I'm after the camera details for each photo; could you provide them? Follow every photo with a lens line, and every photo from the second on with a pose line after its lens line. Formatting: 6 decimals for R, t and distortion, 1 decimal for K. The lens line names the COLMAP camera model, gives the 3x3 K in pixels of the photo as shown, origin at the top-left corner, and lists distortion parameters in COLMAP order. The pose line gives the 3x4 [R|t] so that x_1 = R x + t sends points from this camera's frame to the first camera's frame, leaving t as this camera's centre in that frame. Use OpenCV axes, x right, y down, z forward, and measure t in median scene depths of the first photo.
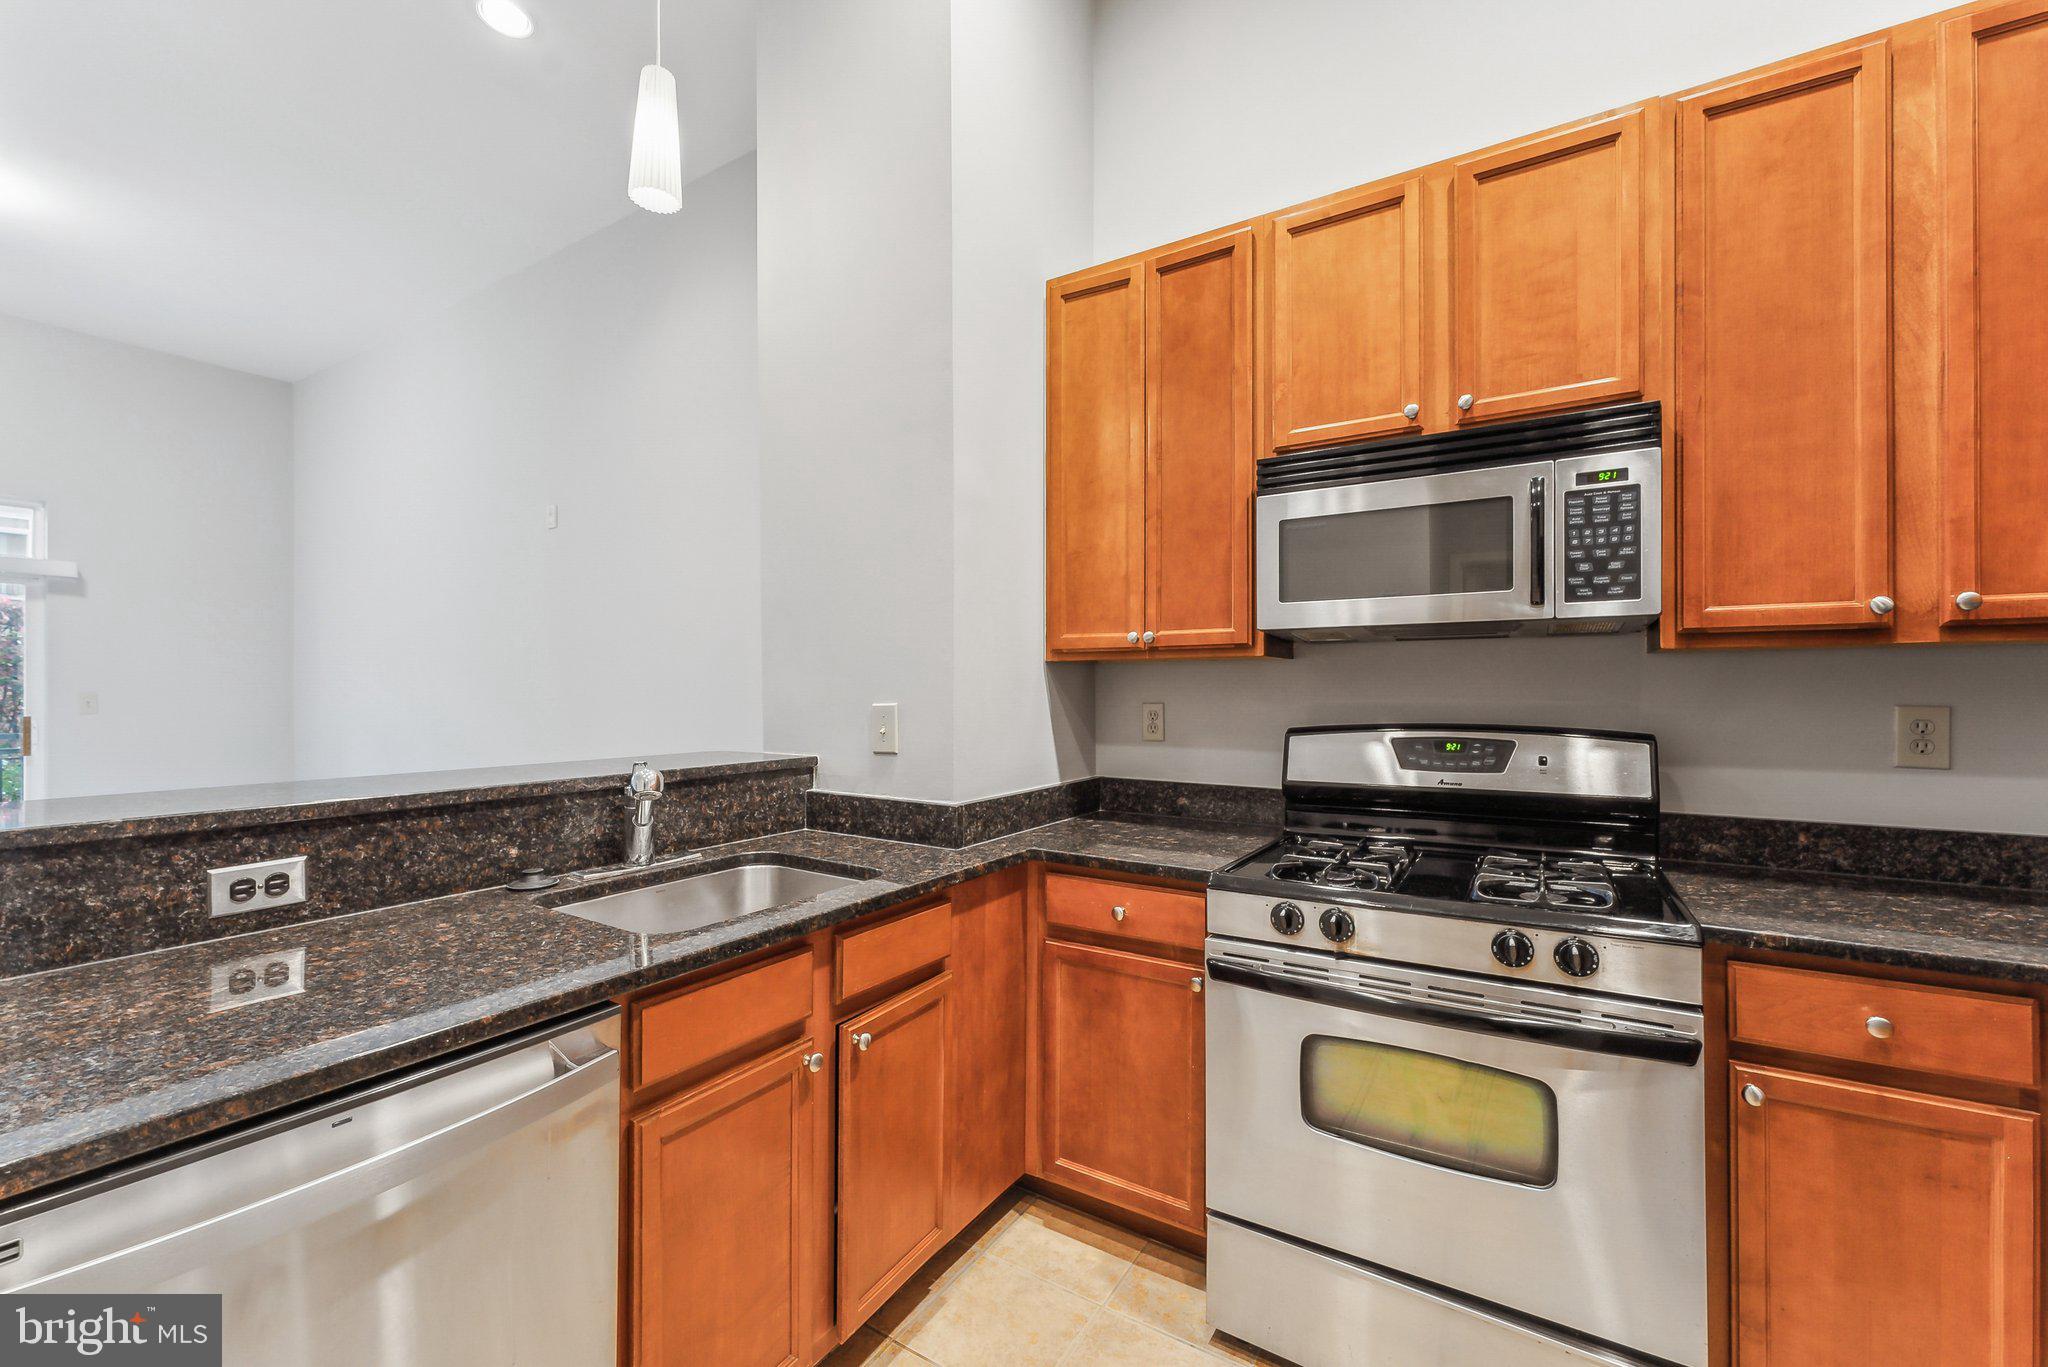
lens RADIAL K [[828.0, 0, 1024.8], [0, 828.0, 694.2], [0, 0, 1]] dist [-0.000438, 0.000187]
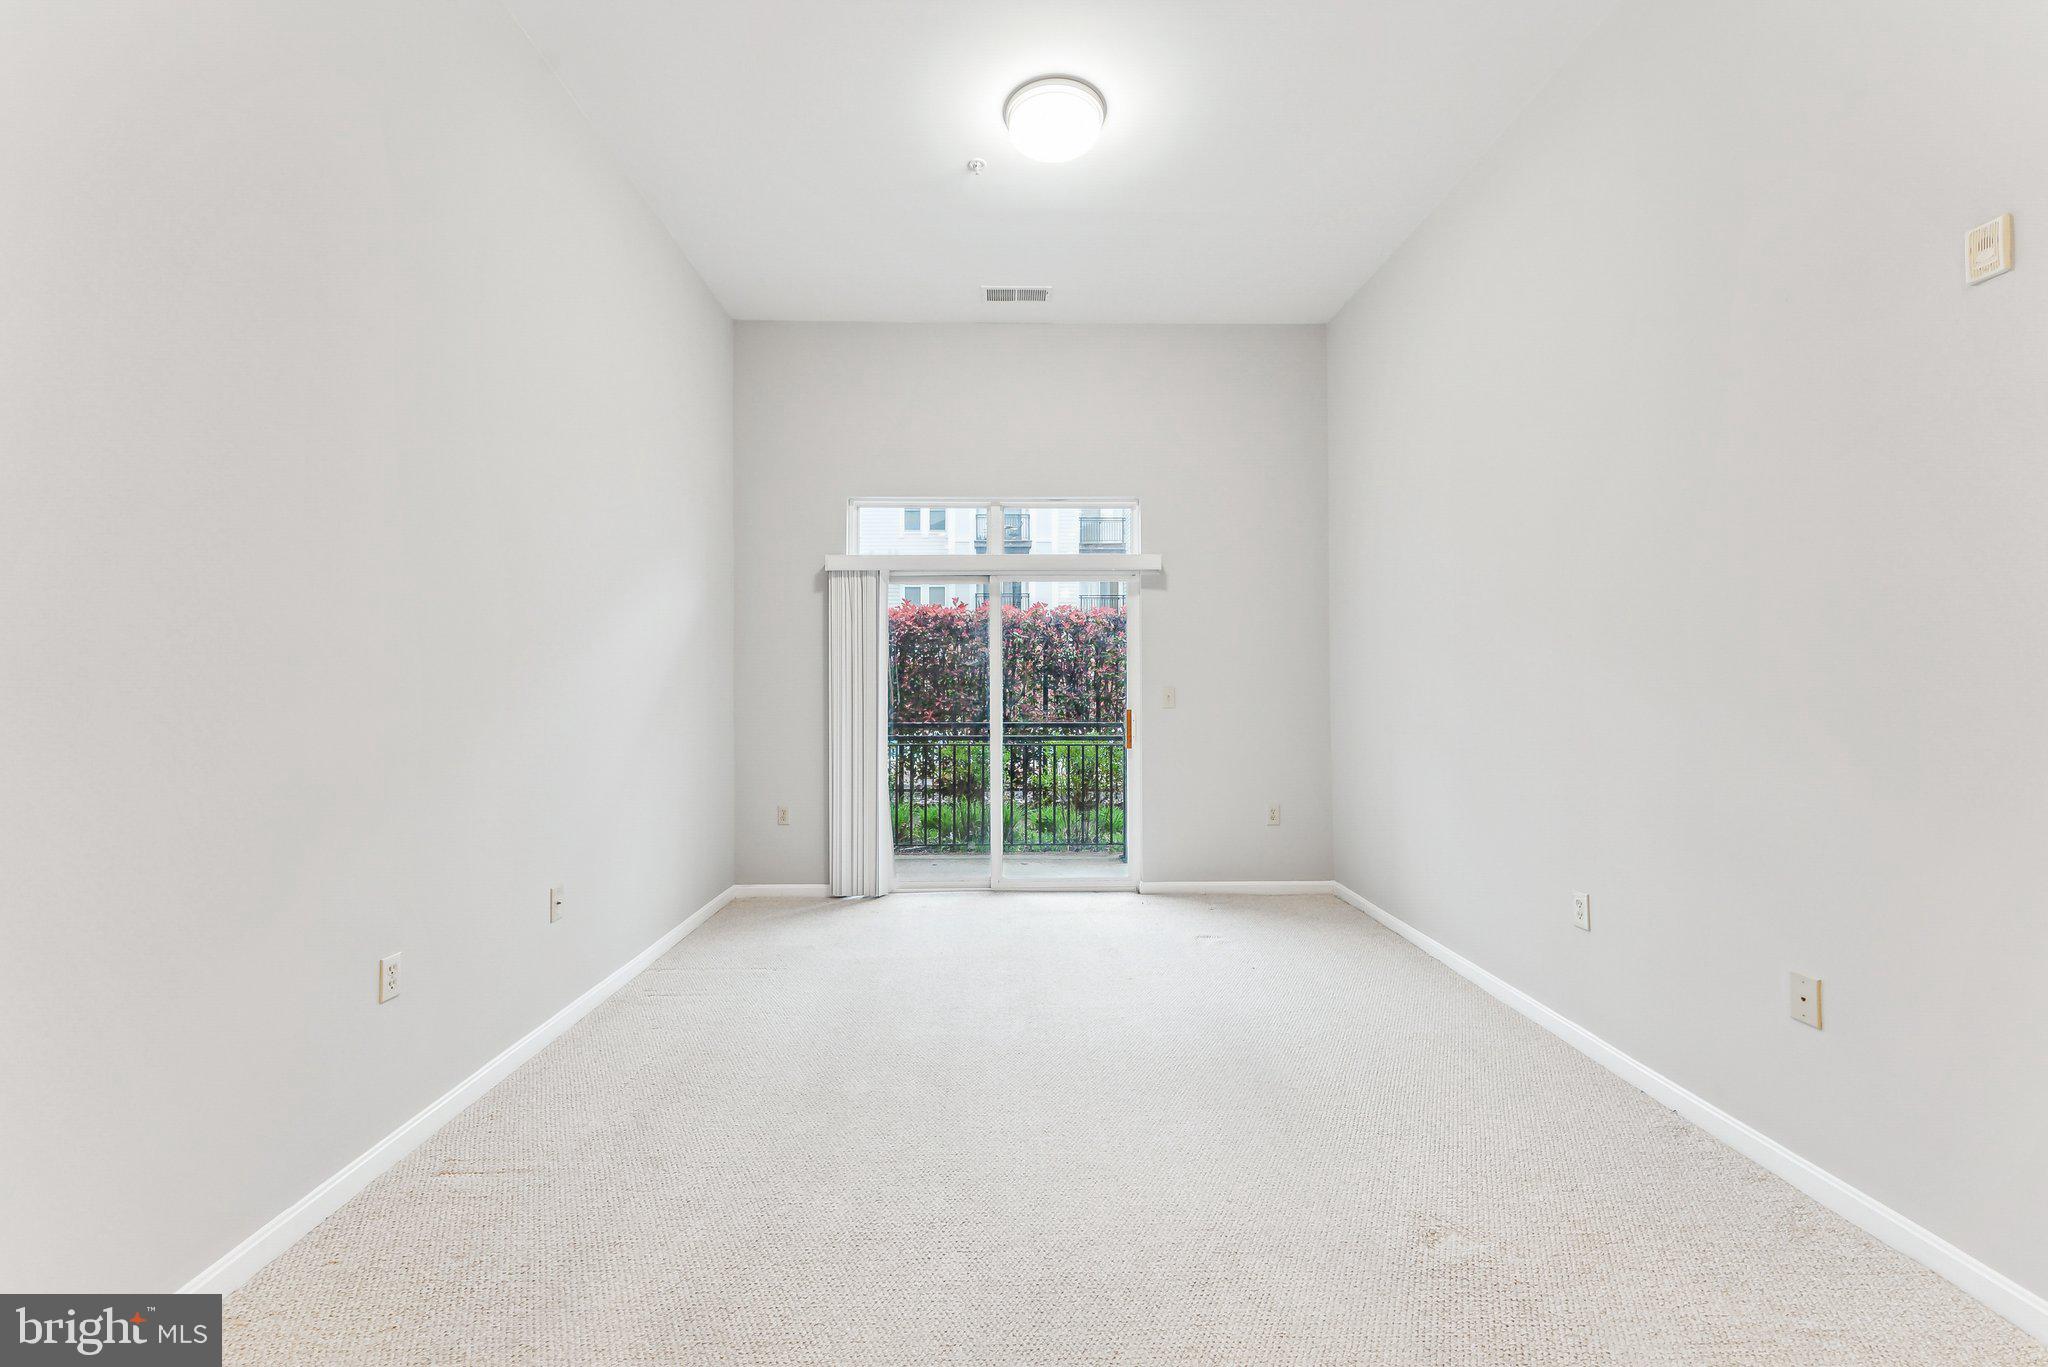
lens RADIAL K [[822.7, 0, 1024.0], [0, 822.7, 674.5], [0, 0, 1]] dist [0.000854, -0.000043]
pose [[0.548059, -0.010412, -0.836375, -1.239789], [-0.002034, 0.999903, -0.013781, -0.006340], [0.836437, 0.009254, 0.547985, 0.979876]]
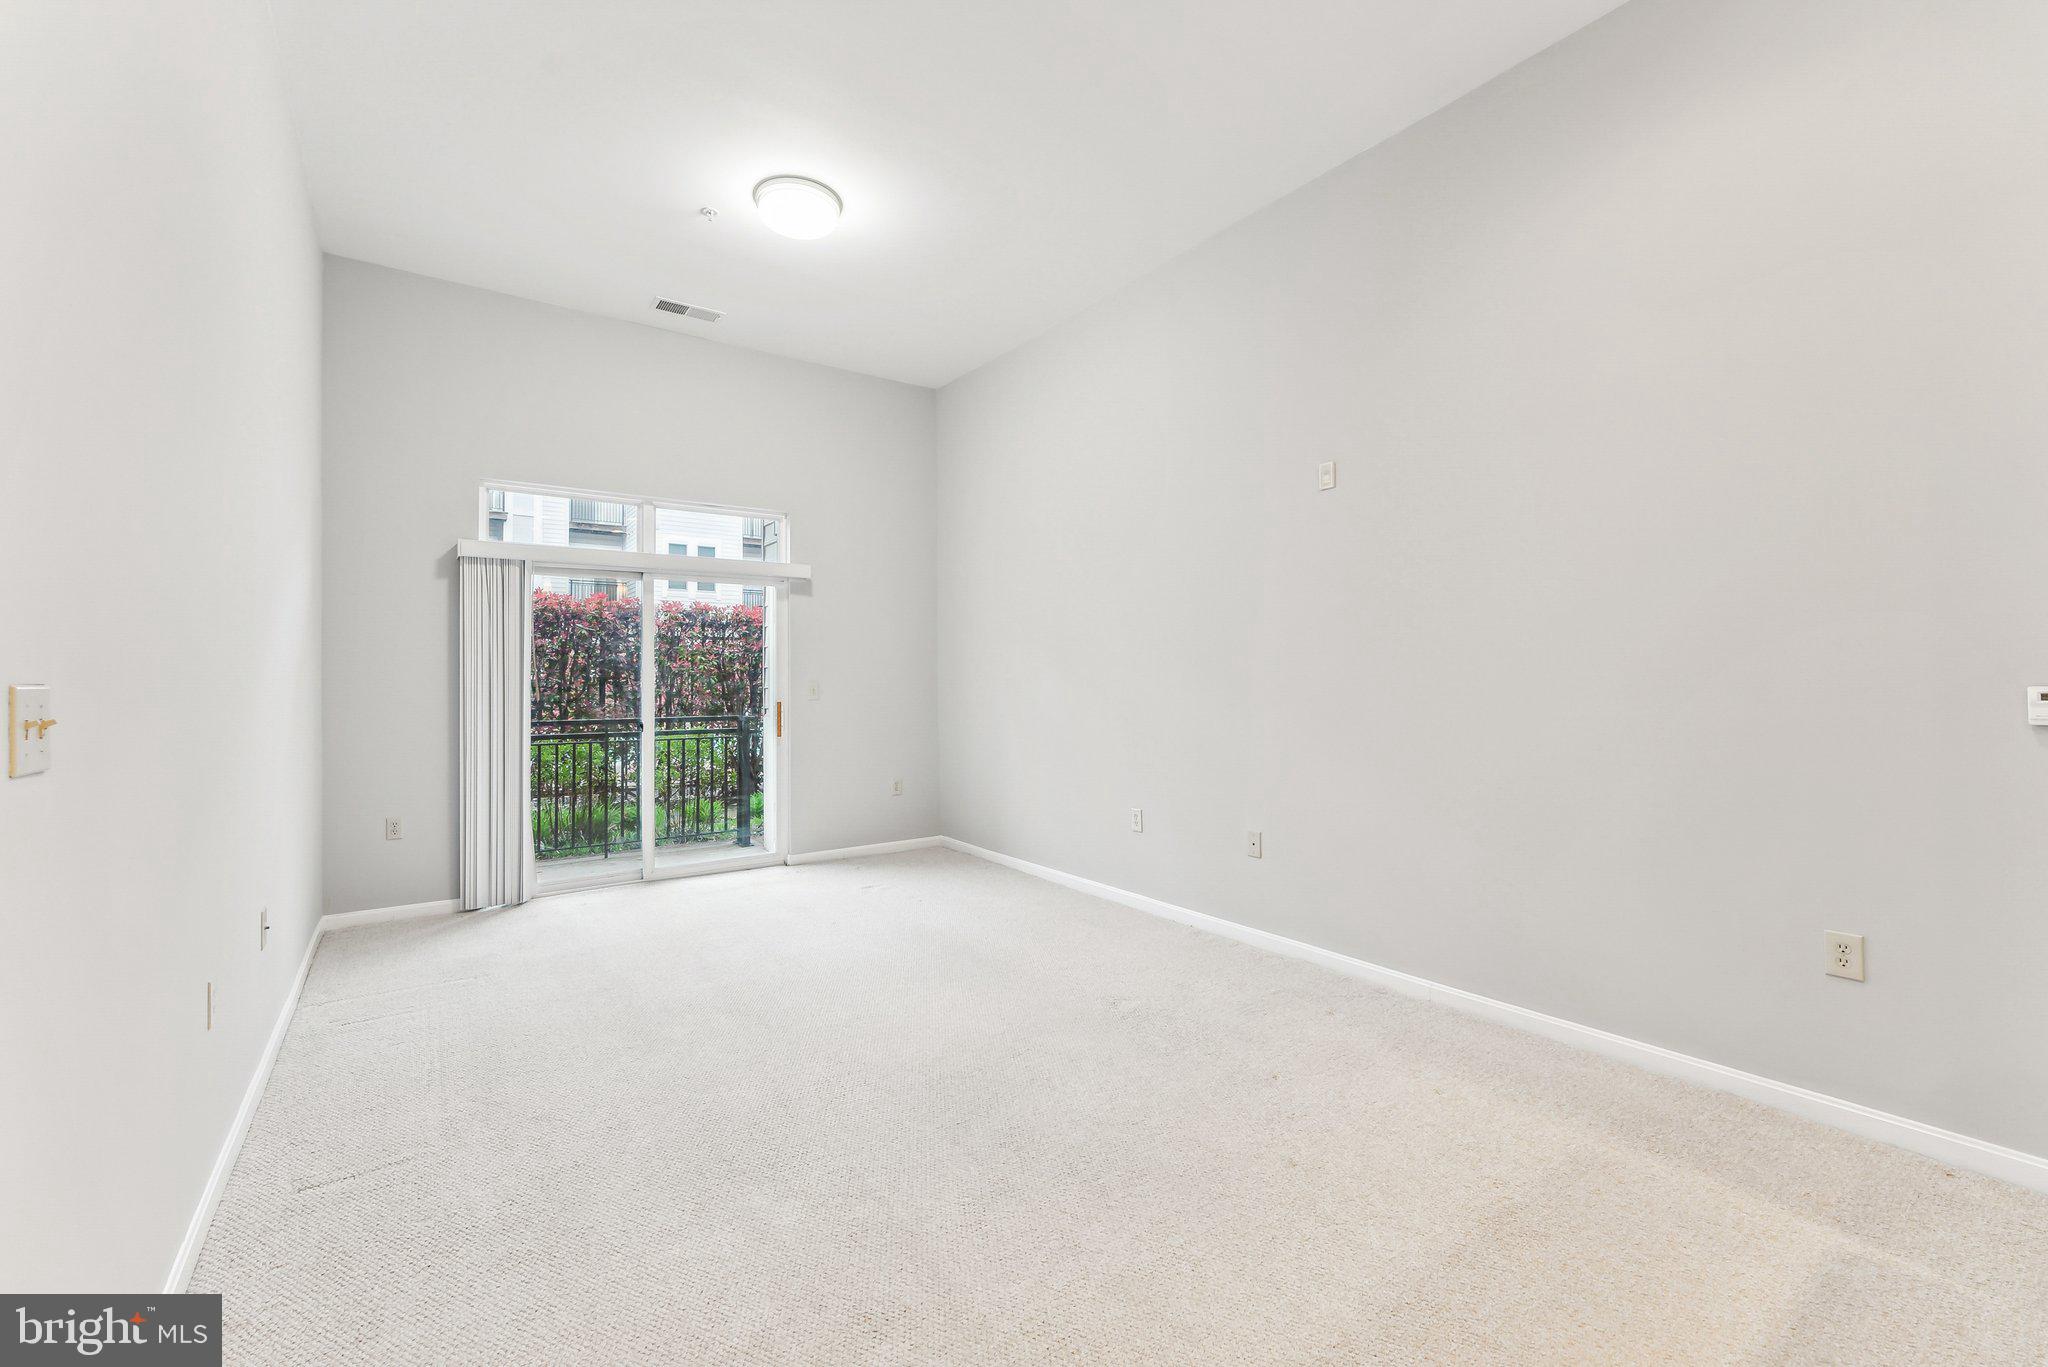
lens RADIAL K [[827.2, 0, 1020.1], [0, 827.2, 673.7], [0, 0, 1]] dist [-0.001904, -0.000220]
pose [[0.923621, -0.004707, -0.383279, -1.345059], [0.001589, 0.999963, -0.008453, -0.005494], [0.383305, 0.007198, 0.923594, 0.218662]]
